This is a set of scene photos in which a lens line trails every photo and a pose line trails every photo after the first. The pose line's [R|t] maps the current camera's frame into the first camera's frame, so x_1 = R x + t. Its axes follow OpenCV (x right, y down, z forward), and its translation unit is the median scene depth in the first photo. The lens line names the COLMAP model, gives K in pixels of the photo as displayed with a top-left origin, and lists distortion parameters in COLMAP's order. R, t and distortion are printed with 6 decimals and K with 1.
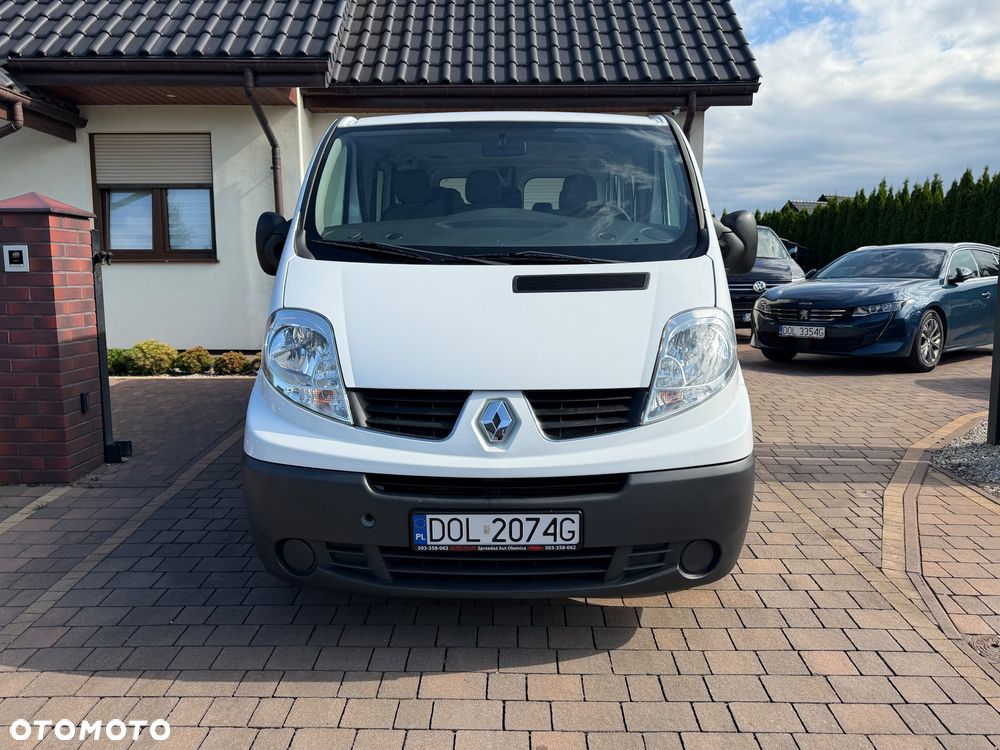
lens RADIAL K [[775.4, 0, 496.5], [0, 775.4, 342.3], [0, 0, 1]] dist [0.064406, -0.078396]
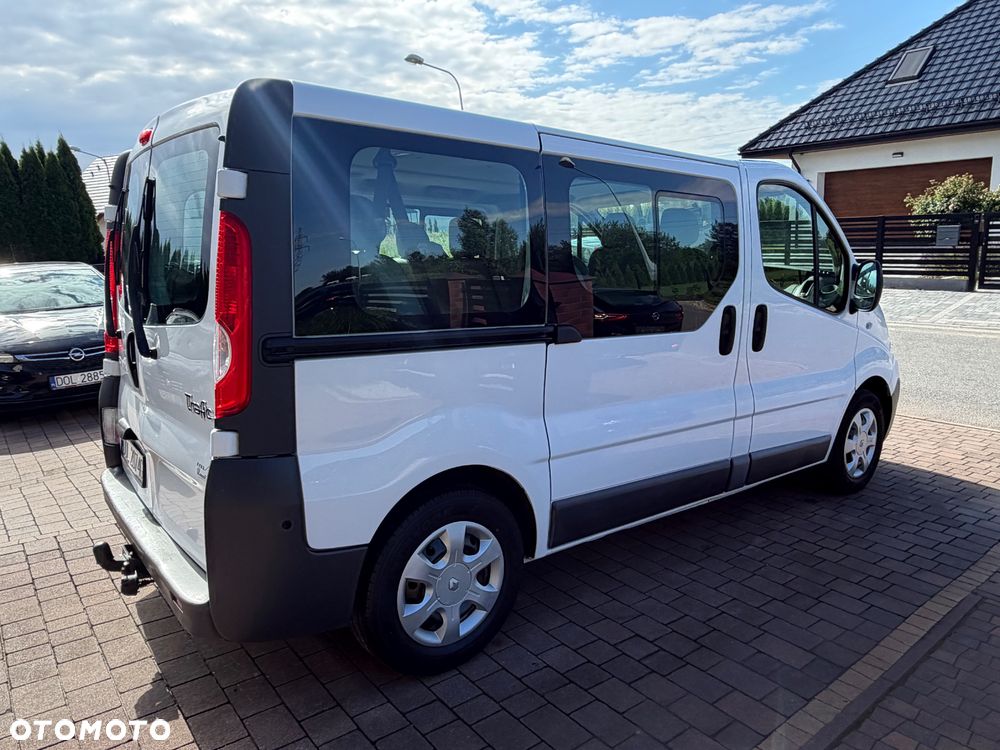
lens RADIAL K [[684.0, 0, 499.1], [0, 684.0, 373.5], [0, 0, 1]] dist [-0.002582, 0.003839]
pose [[-0.638992, -0.128142, 0.758465, -1.007499], [0.122615, 0.956450, 0.264893, -0.469560], [-0.759378, 0.262264, -0.595452, 2.863043]]
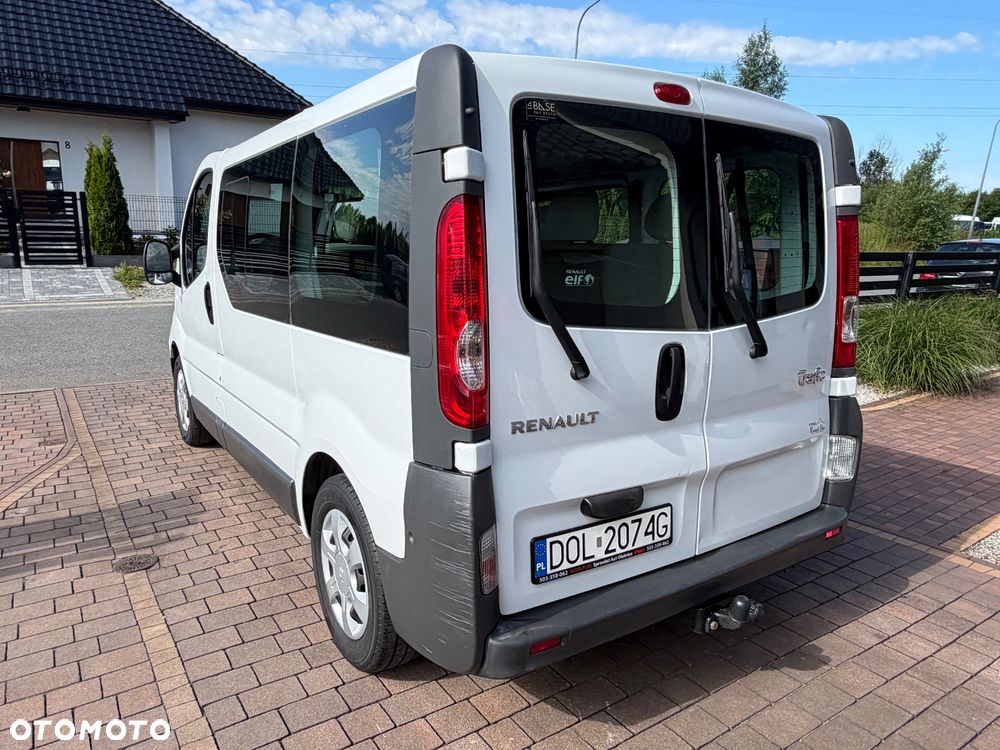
lens RADIAL K [[684.0, 0, 487.6], [0, 684.0, 379.2], [0, 0, 1]] dist [-0.002582, 0.003839]
pose [[-0.823757, 0.105914, -0.556962, 0.706311], [-0.100604, 0.939496, 0.327454, -0.524722], [0.557946, 0.325775, -0.763261, 3.137499]]
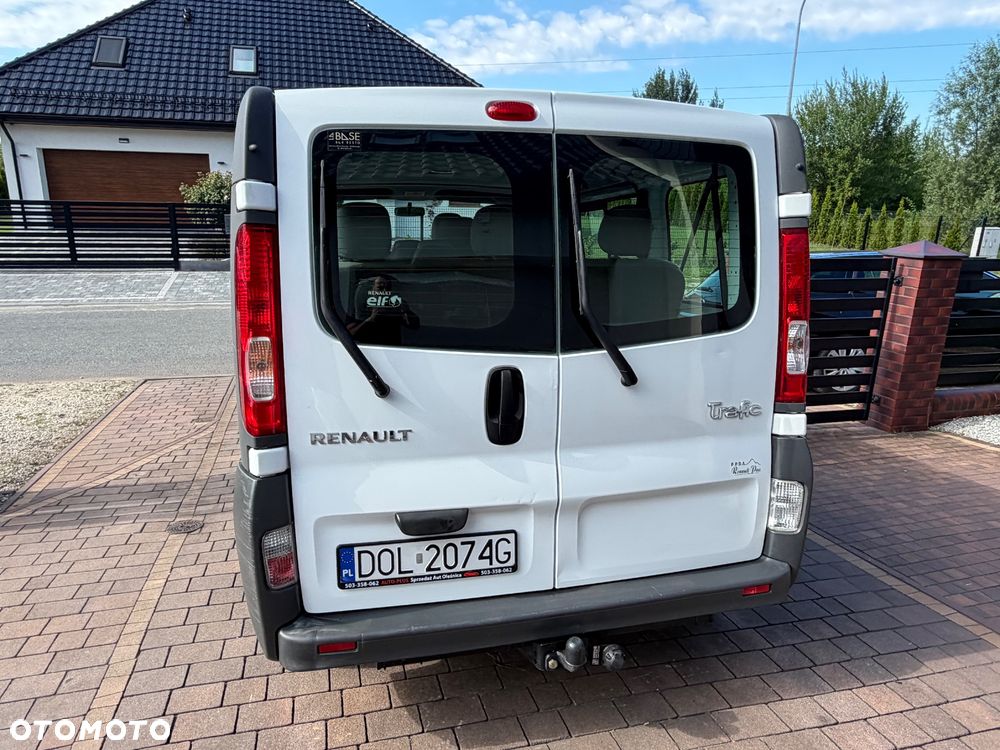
lens RADIAL K [[684.0, 0, 490.2], [0, 684.0, 380.6], [0, 0, 1]] dist [-0.002582, 0.003839]
pose [[-0.964241, 0.053371, -0.259596, 0.316529], [-0.042477, 0.935729, 0.350152, -0.578838], [0.261600, 0.348658, -0.900002, 3.328750]]
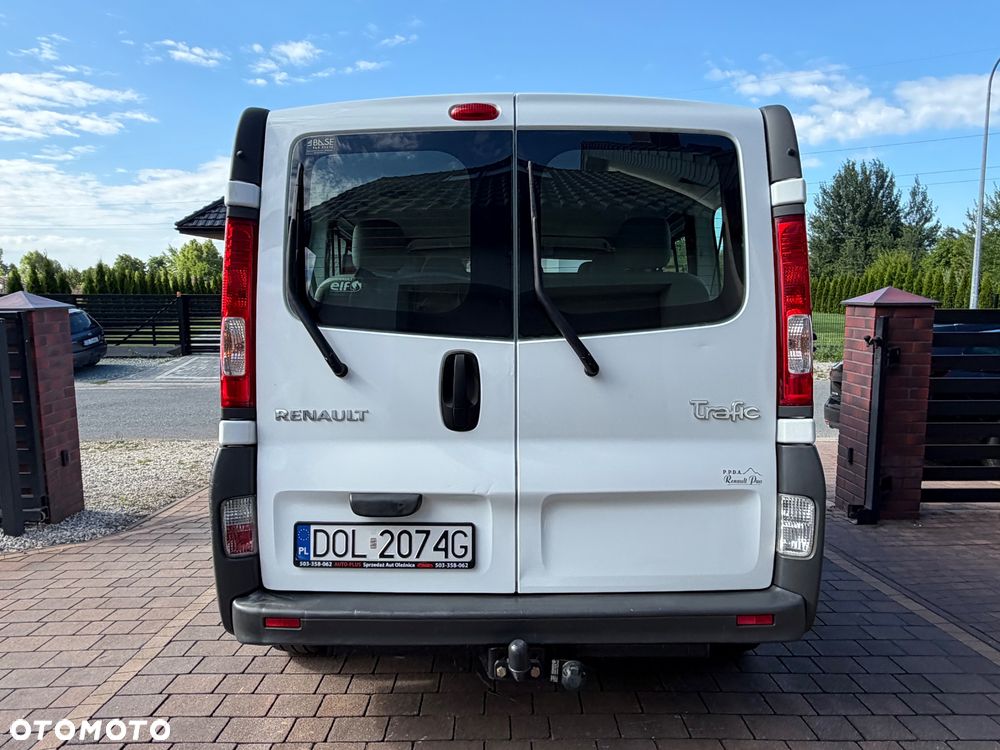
lens RADIAL K [[684.0, 0, 504.3], [0, 684.0, 372.3], [0, 0, 1]] dist [-0.002582, 0.003839]
pose [[-0.999674, 0.007212, -0.024513, 0.076820], [0.001966, 0.978203, 0.207642, -0.465825], [0.025476, 0.207526, -0.977898, 3.397699]]
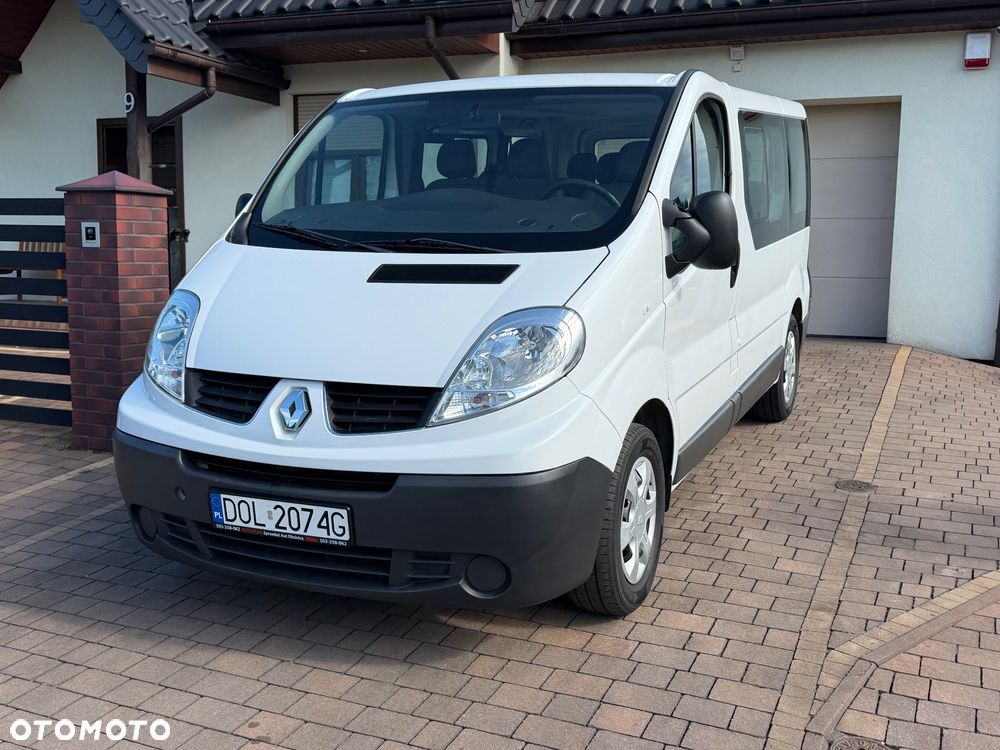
lens RADIAL K [[1041.9, 0, 497.9], [0, 1041.9, 347.0], [0, 0, 1]] dist [0.063892, 0.000000]
pose [[0.917801, 0.056675, -0.392976, 0.723406], [-0.054733, 0.998370, 0.016155, -0.014969], [0.393251, 0.006681, 0.919407, -0.127832]]
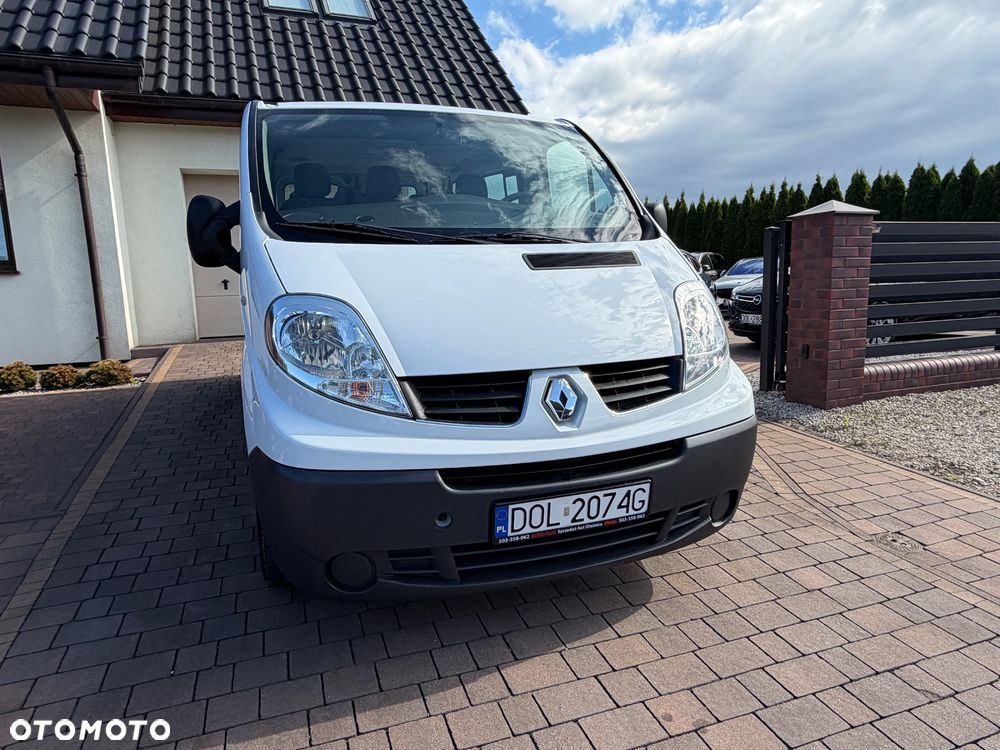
lens RADIAL K [[634.1, 0, 483.9], [0, 634.1, 369.0], [0, 0, 1]] dist [-0.003241, 0.004091]
pose [[0.938168, -0.071457, 0.338724, -0.335372], [0.056930, 0.996989, 0.052646, 0.015770], [-0.341466, -0.030107, 0.939412, 0.277554]]
